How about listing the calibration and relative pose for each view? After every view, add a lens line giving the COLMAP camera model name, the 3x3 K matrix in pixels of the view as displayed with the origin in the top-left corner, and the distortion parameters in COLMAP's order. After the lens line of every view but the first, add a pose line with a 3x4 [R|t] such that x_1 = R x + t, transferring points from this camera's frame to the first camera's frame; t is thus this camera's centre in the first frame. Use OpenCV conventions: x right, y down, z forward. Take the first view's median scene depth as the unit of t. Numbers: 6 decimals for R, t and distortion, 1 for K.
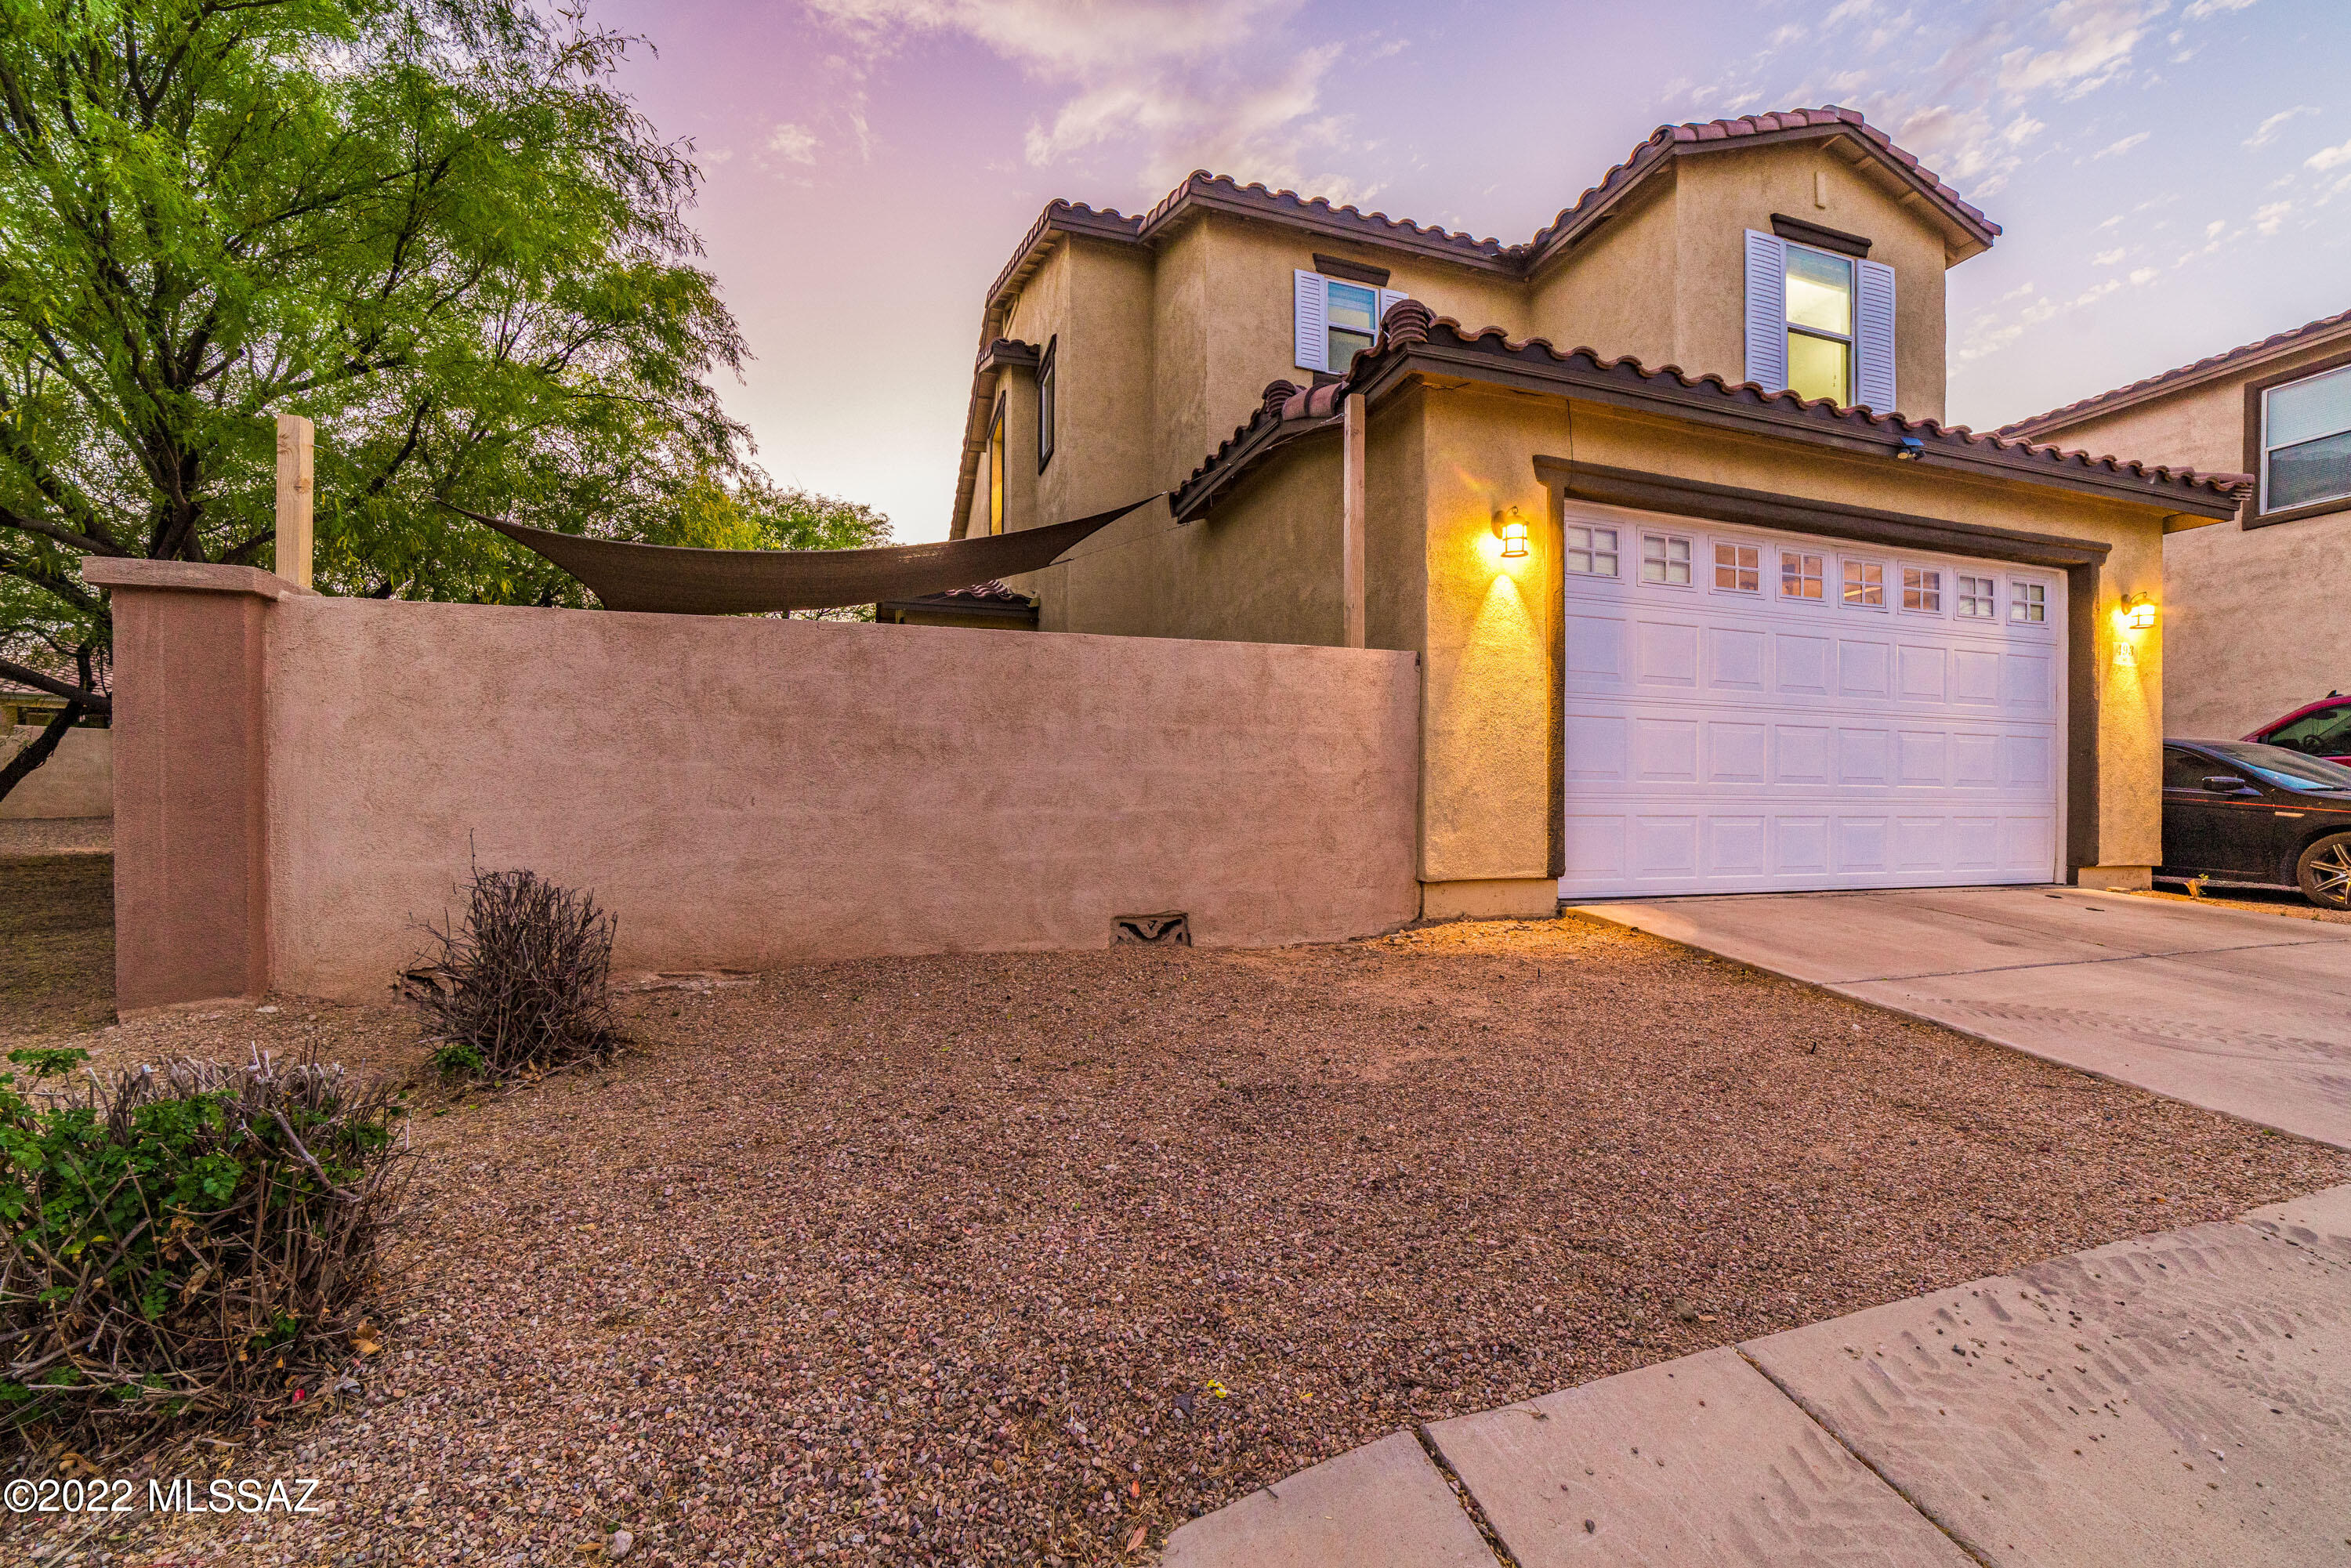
lens RADIAL K [[975.7, 0, 1179.2], [0, 975.7, 808.3], [0, 0, 1]] dist [-0.038874, 0.017118]
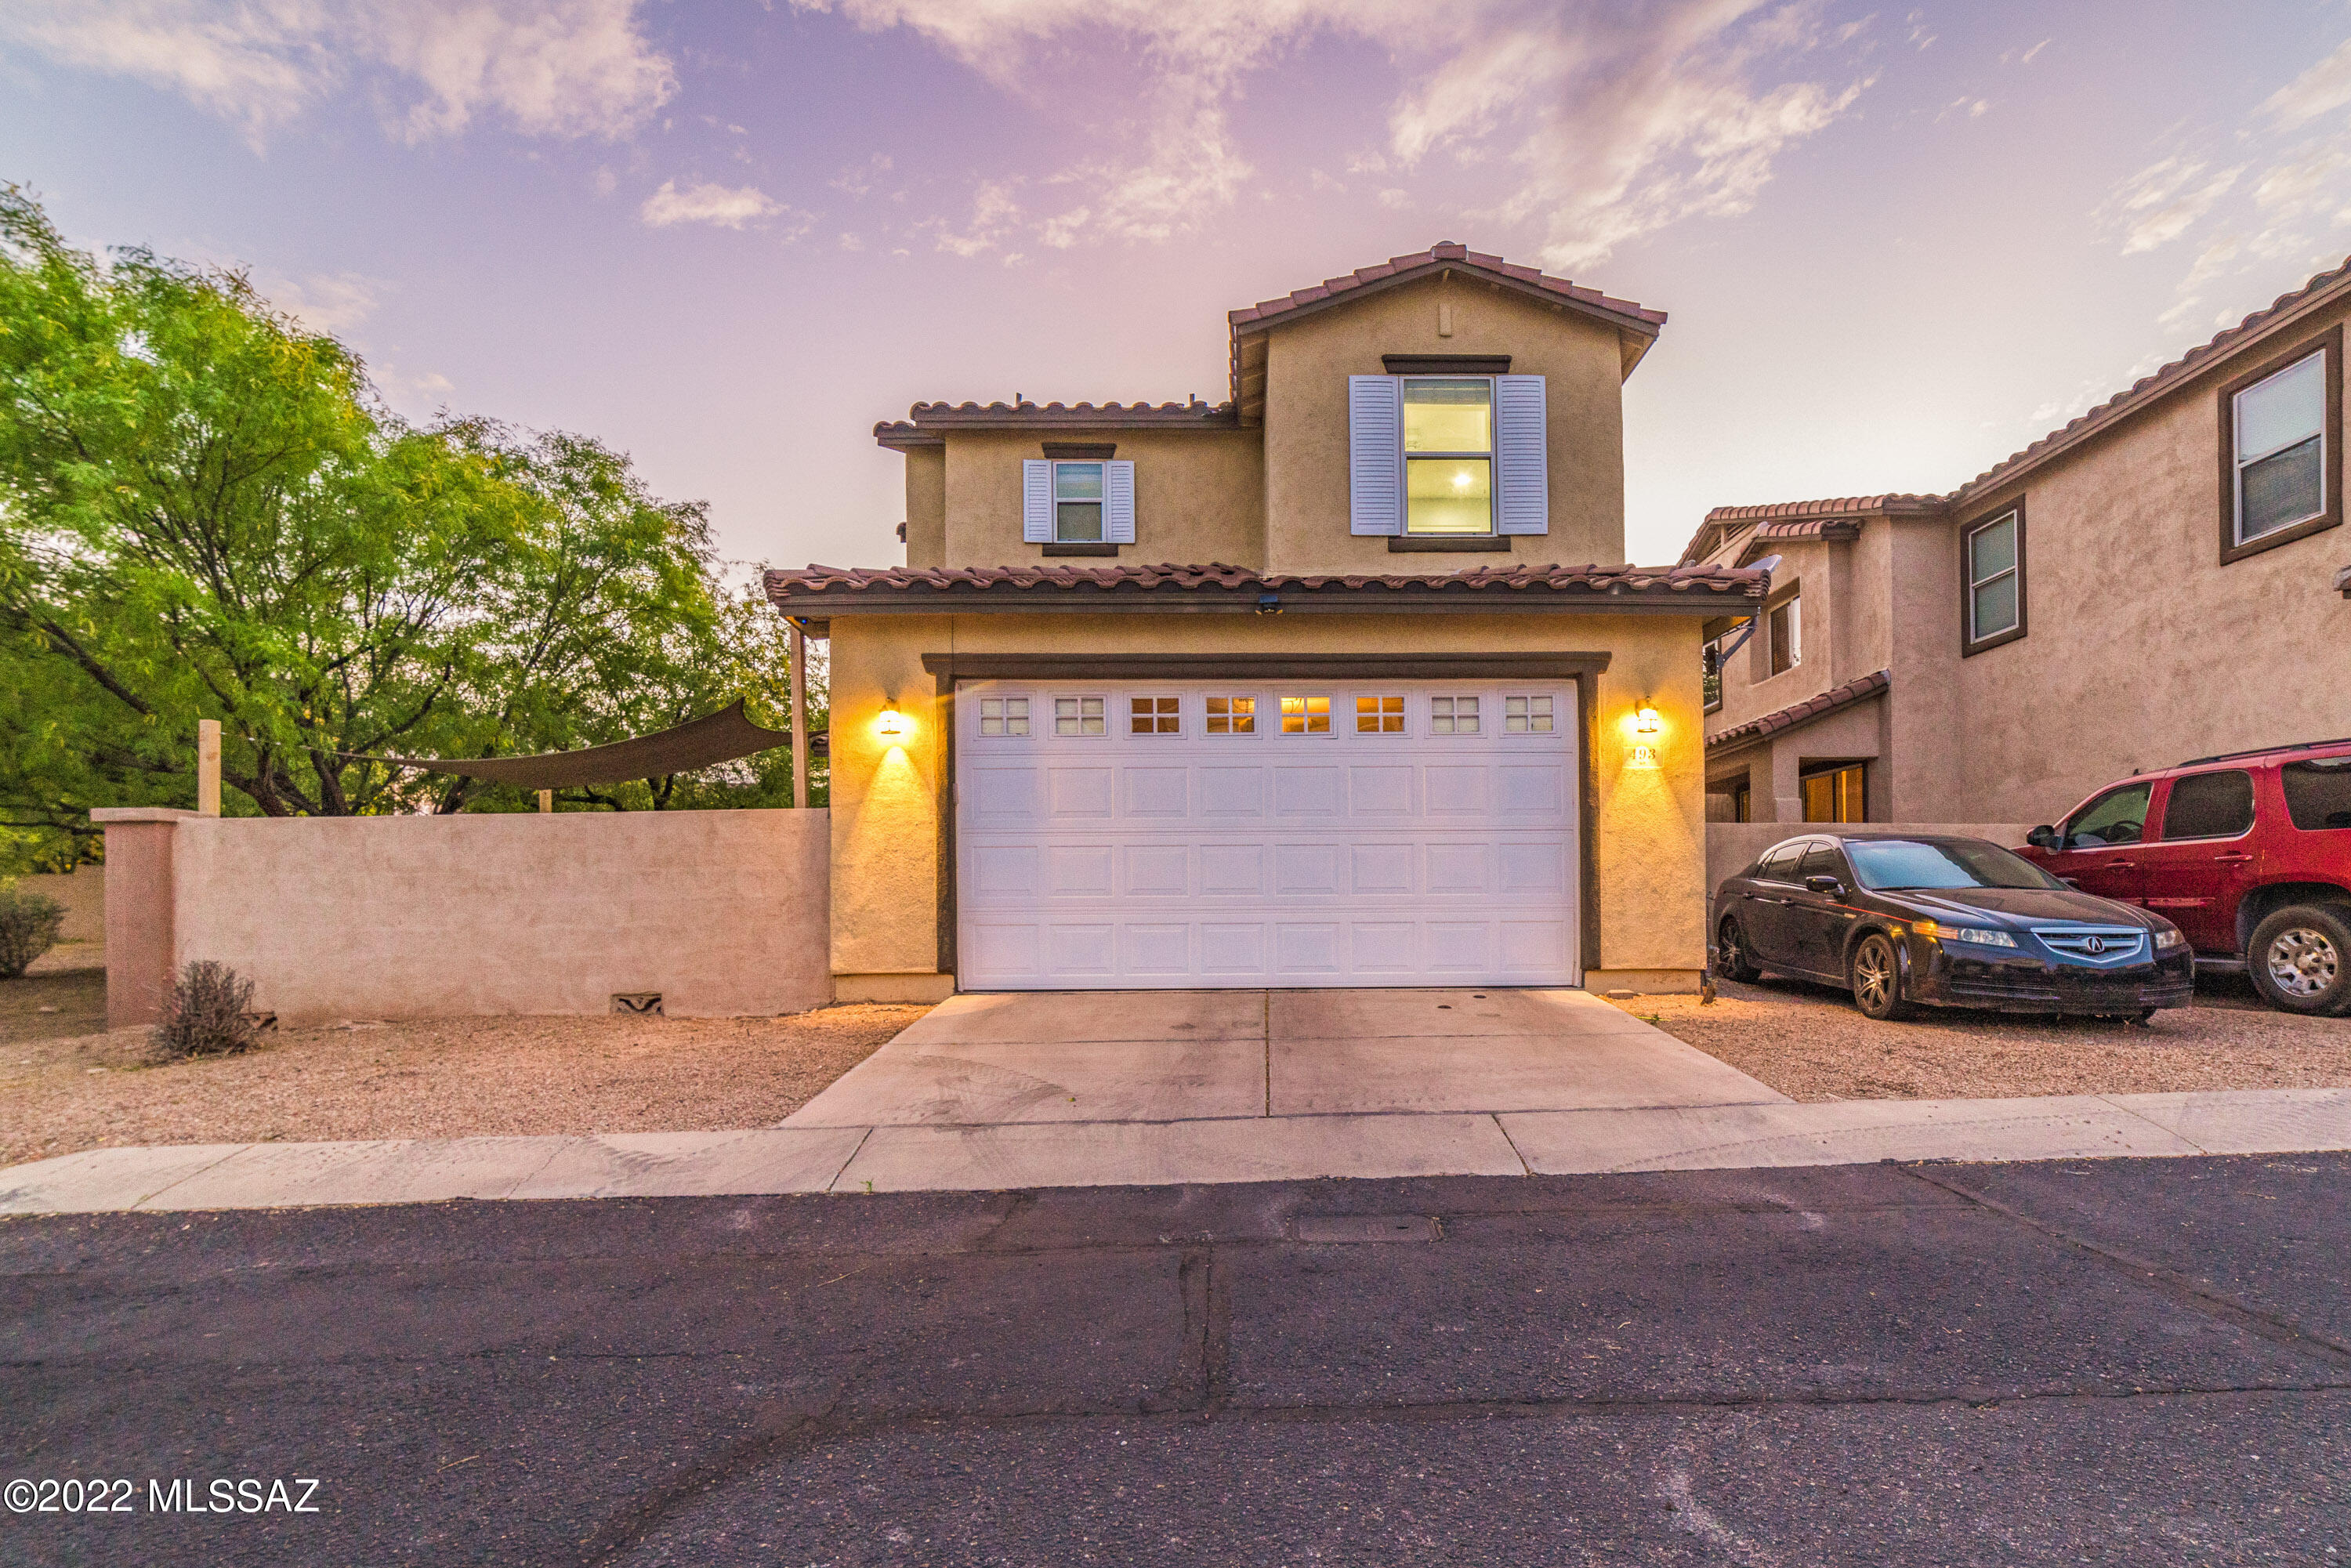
lens RADIAL K [[1062.1, 0, 1186.0], [0, 1062.1, 903.5], [0, 0, 1]] dist [-0.046528, 0.024242]
pose [[0.951780, -0.014313, -0.306448, 1.144956], [0.011997, 0.999883, -0.009442, -0.005264], [0.306548, 0.005310, 0.951840, -0.263453]]
